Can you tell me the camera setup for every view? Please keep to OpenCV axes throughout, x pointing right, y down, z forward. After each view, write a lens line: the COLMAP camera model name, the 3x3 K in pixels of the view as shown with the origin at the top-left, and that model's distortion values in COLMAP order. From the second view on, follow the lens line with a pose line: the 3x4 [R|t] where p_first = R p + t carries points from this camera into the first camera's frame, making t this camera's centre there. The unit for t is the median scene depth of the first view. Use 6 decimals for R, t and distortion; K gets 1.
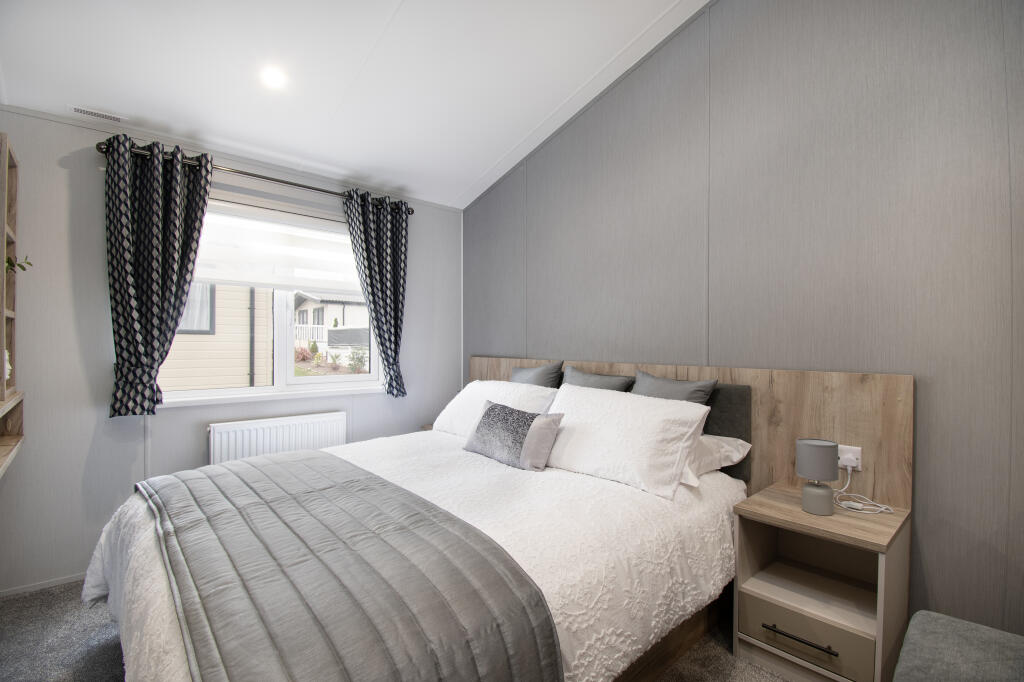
lens RADIAL K [[454.7, 0, 511.2], [0, 454.7, 350.4], [0, 0, 1]] dist [0.019059, -0.025030]
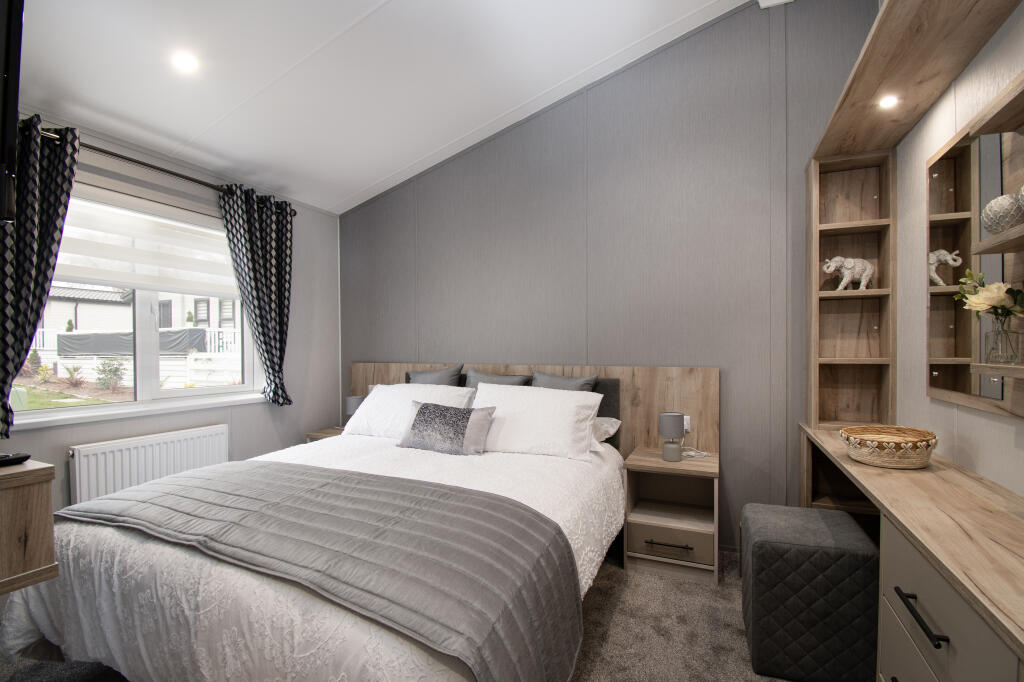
lens RADIAL K [[448.1, 0, 514.5], [0, 448.1, 360.5], [0, 0, 1]] dist [0.022149, -0.023751]
pose [[0.914362, -0.017129, 0.404536, -0.295811], [0.011975, 0.999812, 0.015267, -0.002027], [-0.404721, -0.009115, 0.914395, -0.104492]]
